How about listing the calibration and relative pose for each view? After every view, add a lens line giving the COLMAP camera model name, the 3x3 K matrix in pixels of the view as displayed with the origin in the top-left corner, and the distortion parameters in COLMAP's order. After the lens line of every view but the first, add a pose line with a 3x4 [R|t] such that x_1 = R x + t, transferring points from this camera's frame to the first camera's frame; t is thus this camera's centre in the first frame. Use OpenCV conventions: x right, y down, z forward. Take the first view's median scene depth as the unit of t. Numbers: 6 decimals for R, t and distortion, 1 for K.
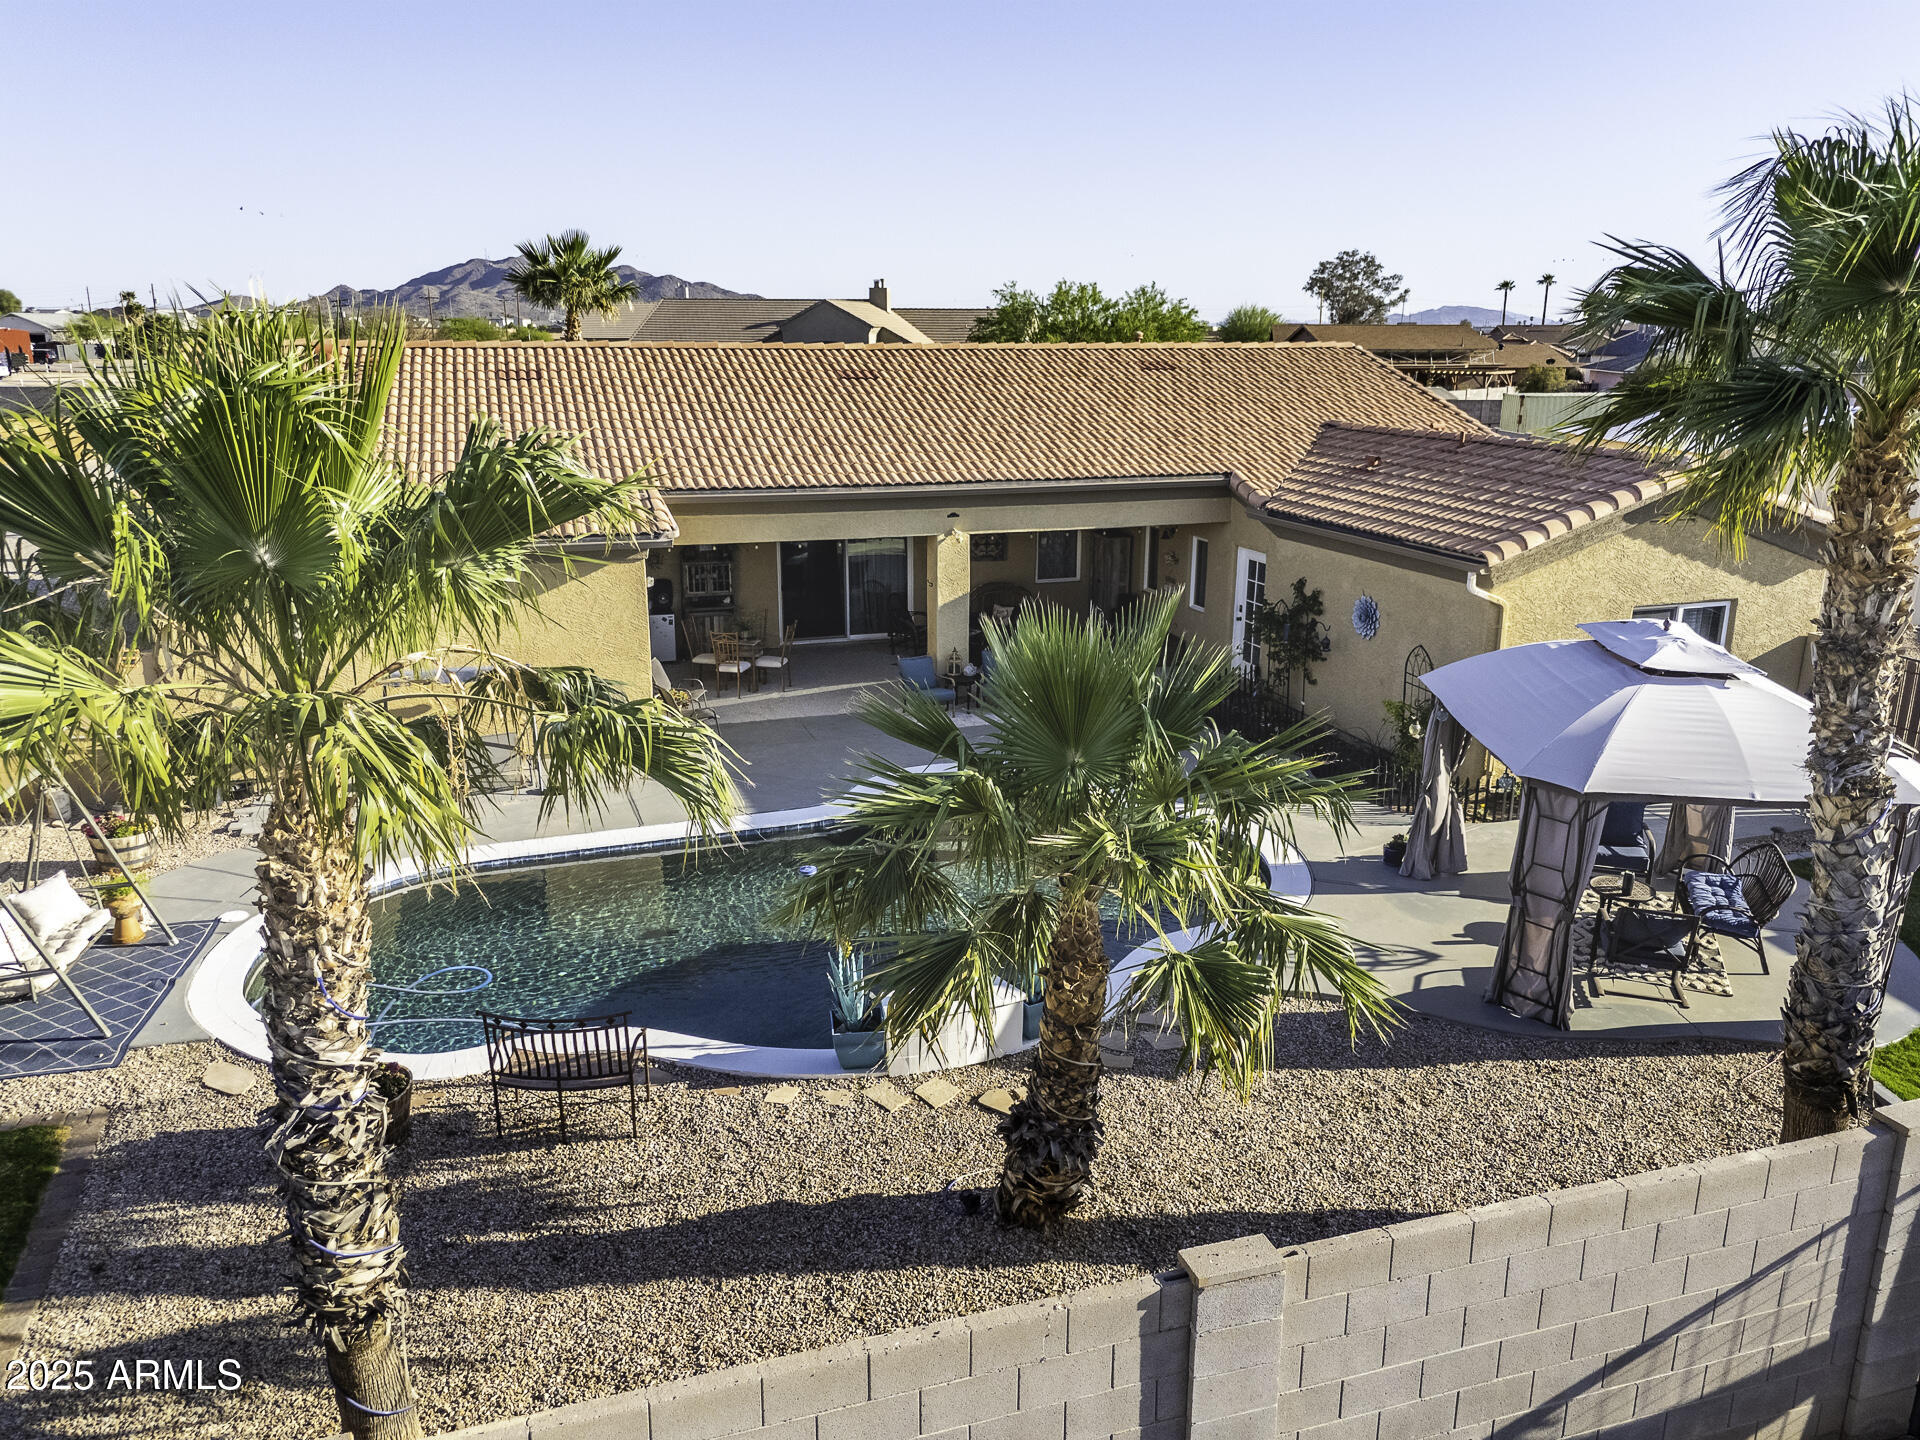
lens RADIAL K [[1411.1, 0, 963.6], [0, 1411.1, 712.1], [0, 0, 1]] dist [0.086300, -0.080433]
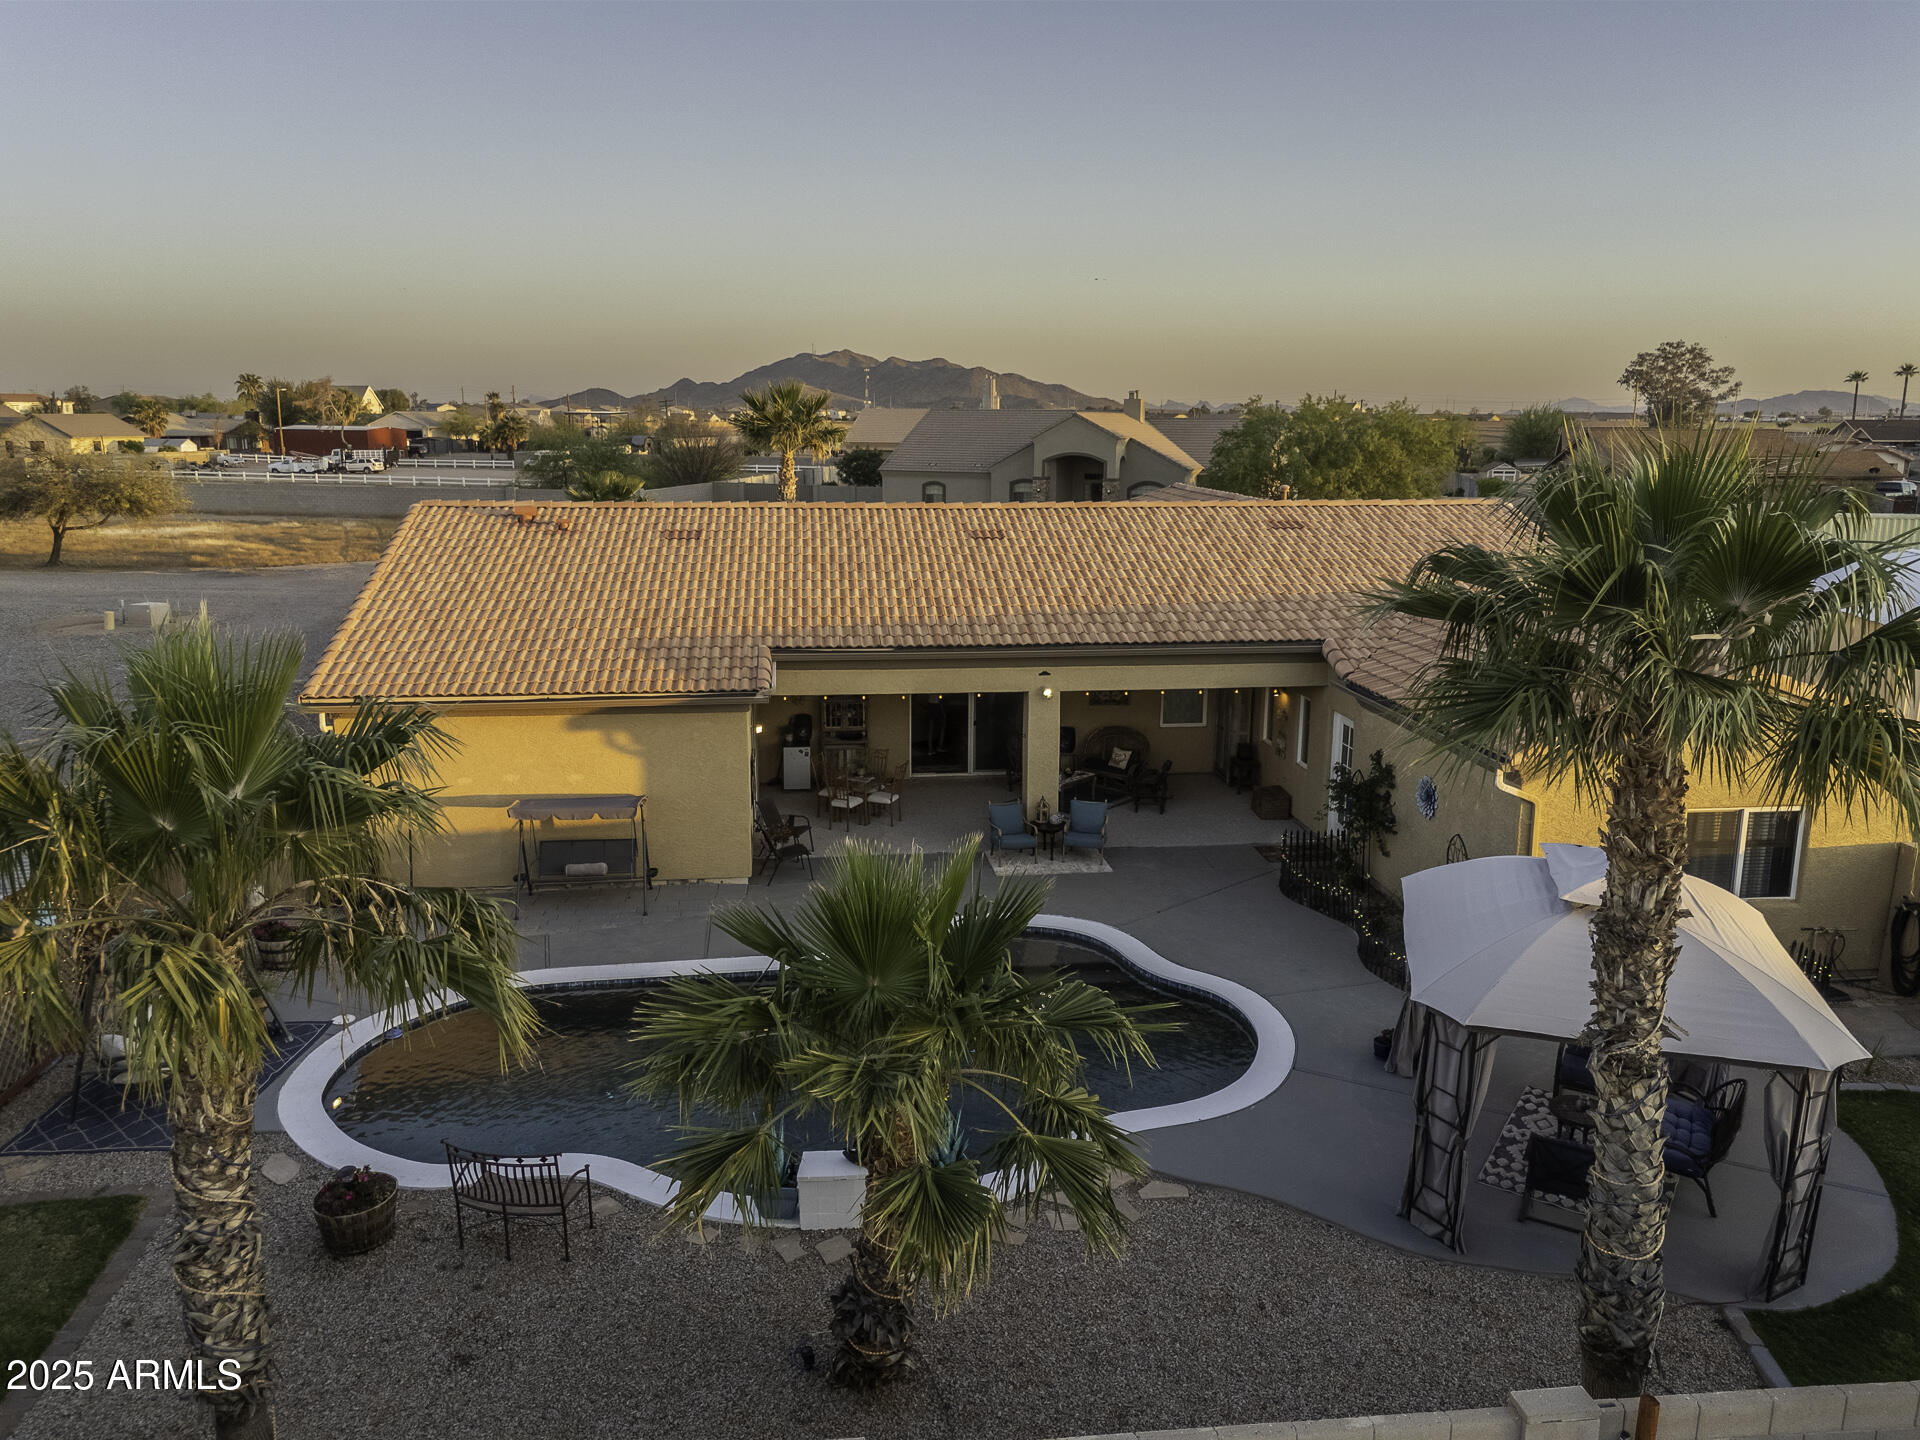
lens RADIAL K [[1419.8, 0, 985.0], [0, 1419.8, 700.2], [0, 0, 1]] dist [0.121345, -0.122802]
pose [[0.979533, 0.043094, -0.196616, 0.162813], [-0.055163, 0.996887, -0.056328, -0.056917], [0.193576, 0.066021, 0.978861, -0.063183]]
